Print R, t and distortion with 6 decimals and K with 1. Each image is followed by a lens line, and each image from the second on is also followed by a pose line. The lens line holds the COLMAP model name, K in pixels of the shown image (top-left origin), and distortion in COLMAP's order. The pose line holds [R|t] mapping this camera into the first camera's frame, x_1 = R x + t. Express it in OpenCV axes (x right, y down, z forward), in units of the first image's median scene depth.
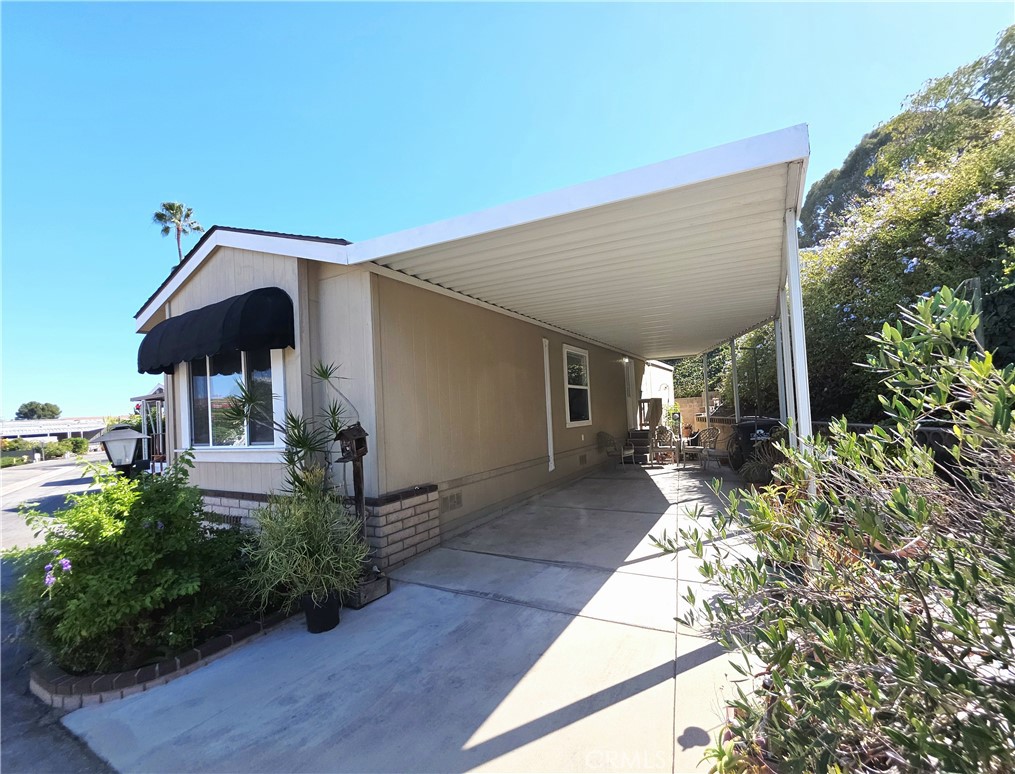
lens RADIAL K [[439.5, 0, 525.2], [0, 439.5, 398.4], [0, 0, 1]] dist [0.000060, -0.000028]
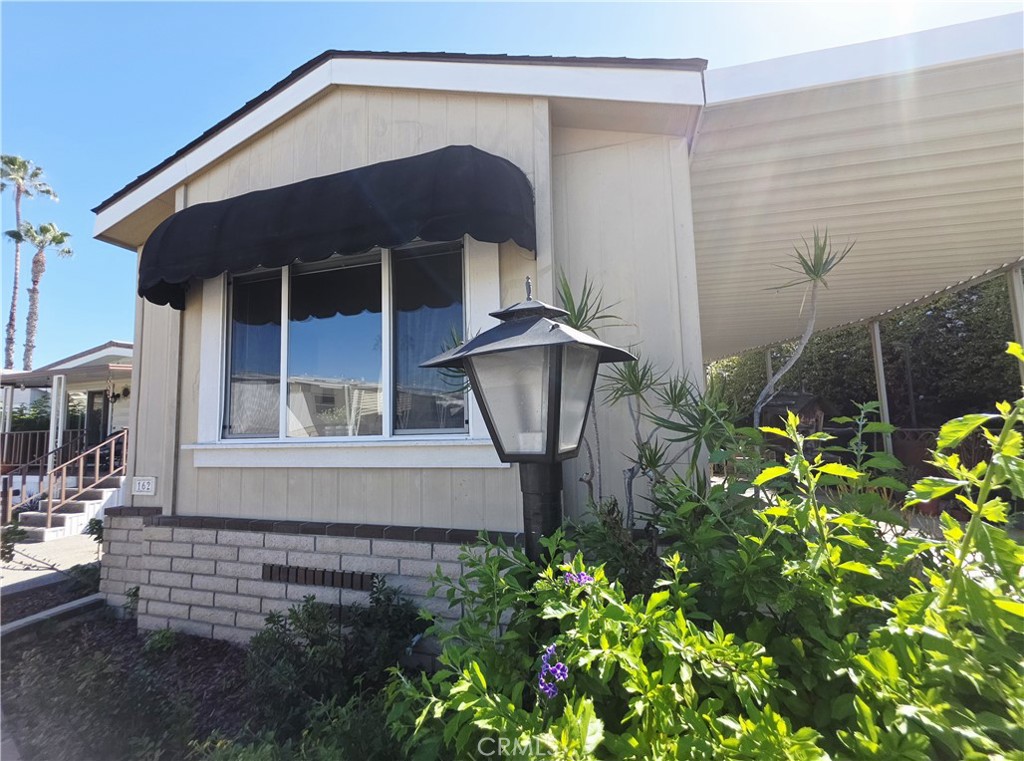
lens RADIAL K [[416.0, 0, 513.5], [0, 416.0, 381.7], [0, 0, 1]] dist [-0.000854, 0.000021]
pose [[0.970279, 0.042701, 0.238190, -0.589741], [-0.026242, 0.997070, -0.071851, 0.070965], [-0.240560, 0.063465, 0.968557, 0.448432]]
